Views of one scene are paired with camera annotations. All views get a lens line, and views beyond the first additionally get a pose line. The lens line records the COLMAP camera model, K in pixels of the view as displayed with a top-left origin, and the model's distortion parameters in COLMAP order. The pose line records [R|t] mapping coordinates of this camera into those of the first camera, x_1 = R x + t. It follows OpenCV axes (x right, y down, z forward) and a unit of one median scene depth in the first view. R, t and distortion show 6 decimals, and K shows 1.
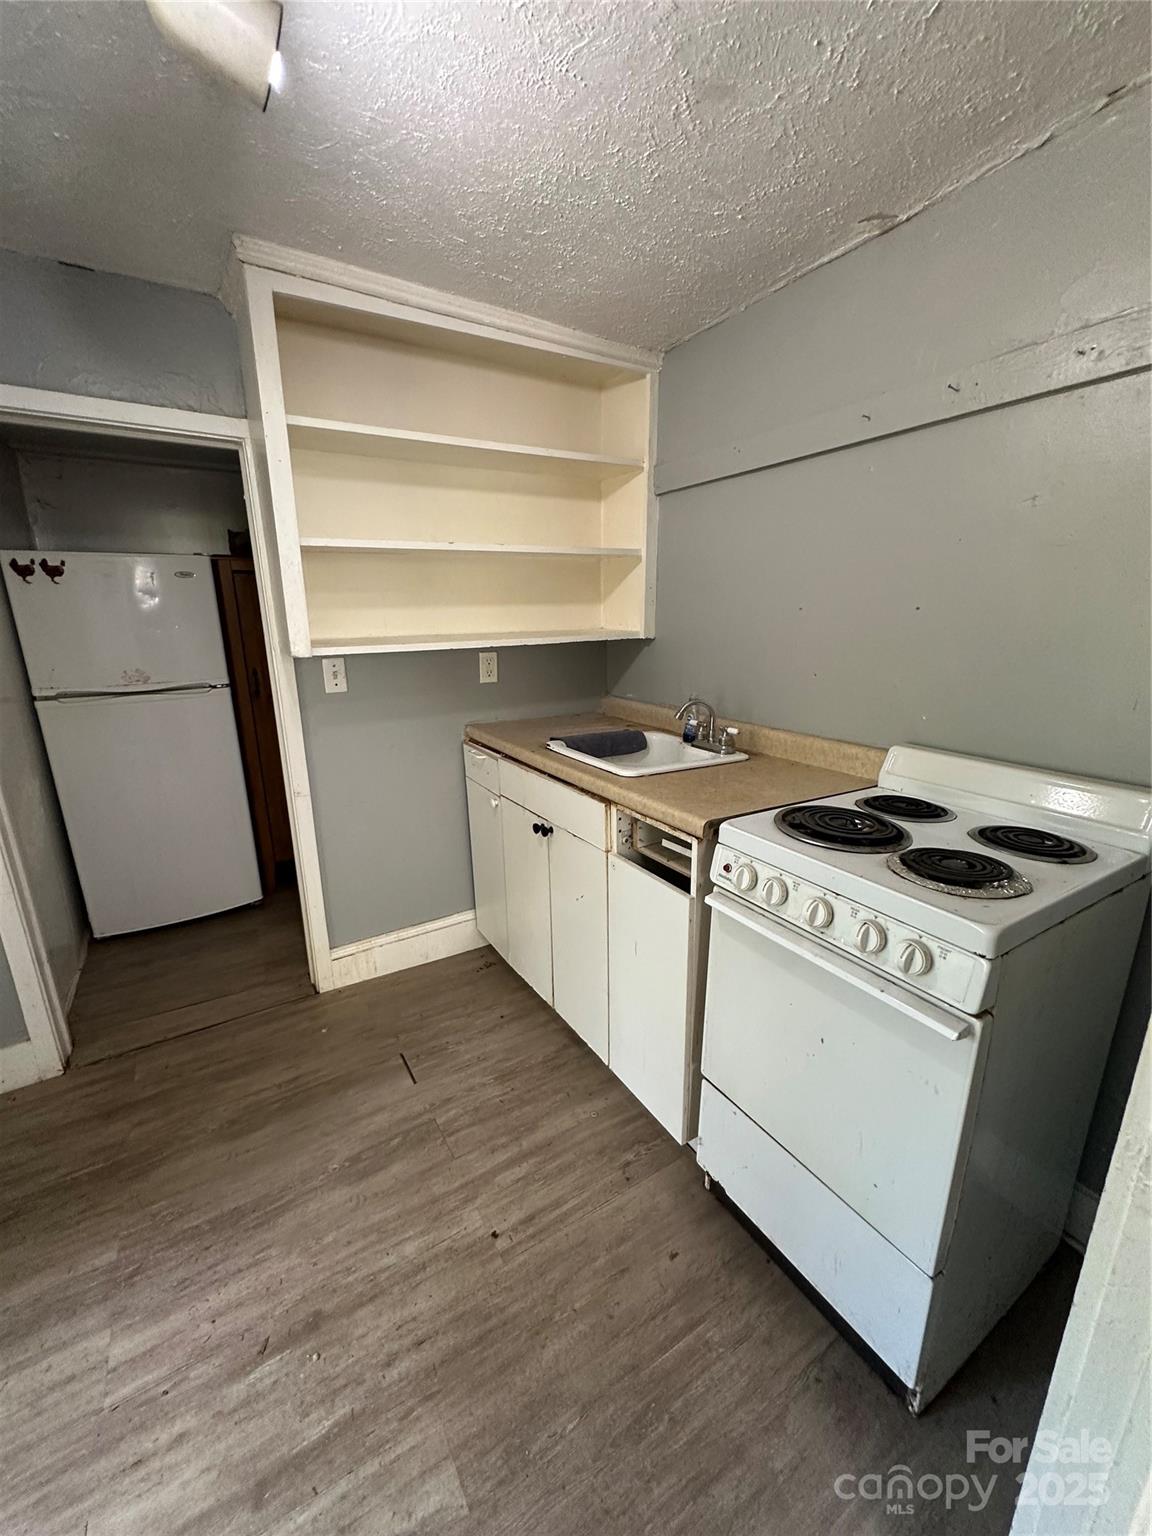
lens RADIAL K [[614.7, 0, 576.0], [0, 614.7, 768.0], [0, 0, 1]] dist [-0.000789, 0.000937]
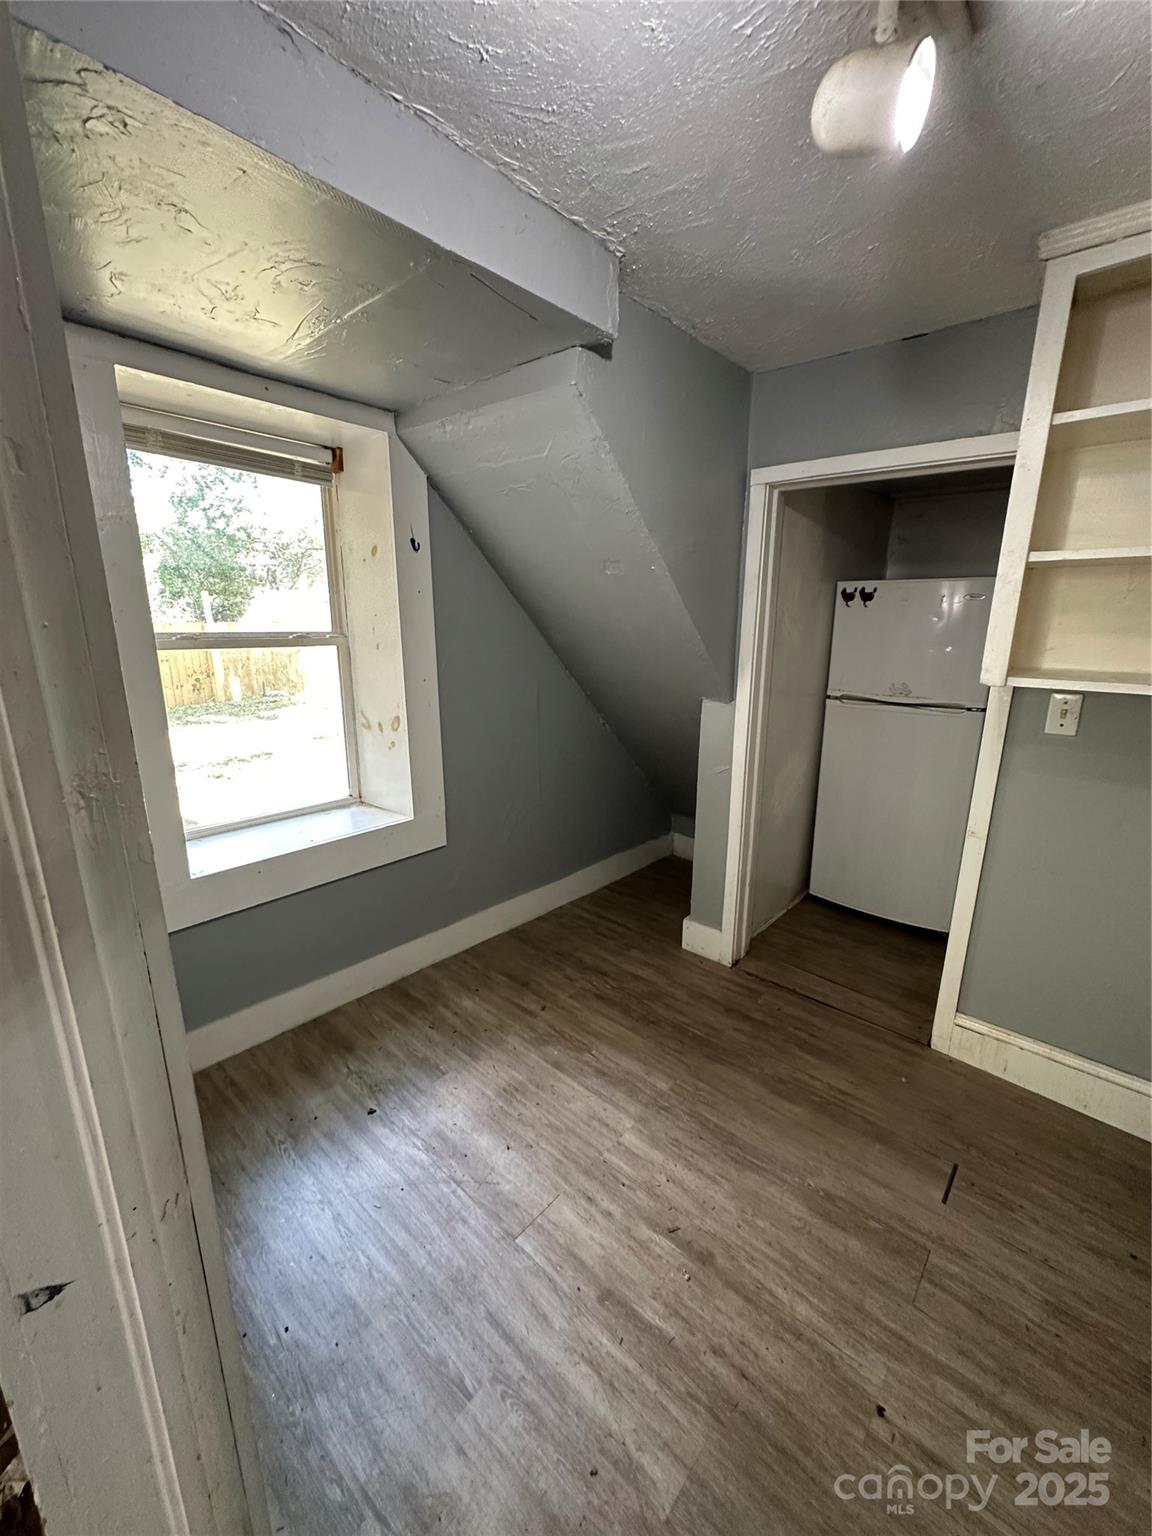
lens RADIAL K [[614.7, 0, 576.0], [0, 614.7, 768.0], [0, 0, 1]] dist [-0.000789, 0.000937]
pose [[0.288853, 0.234968, -0.928092, 0.257614], [-0.264159, 0.951343, 0.158639, -0.051224], [0.920209, 0.199340, 0.336867, 0.169811]]
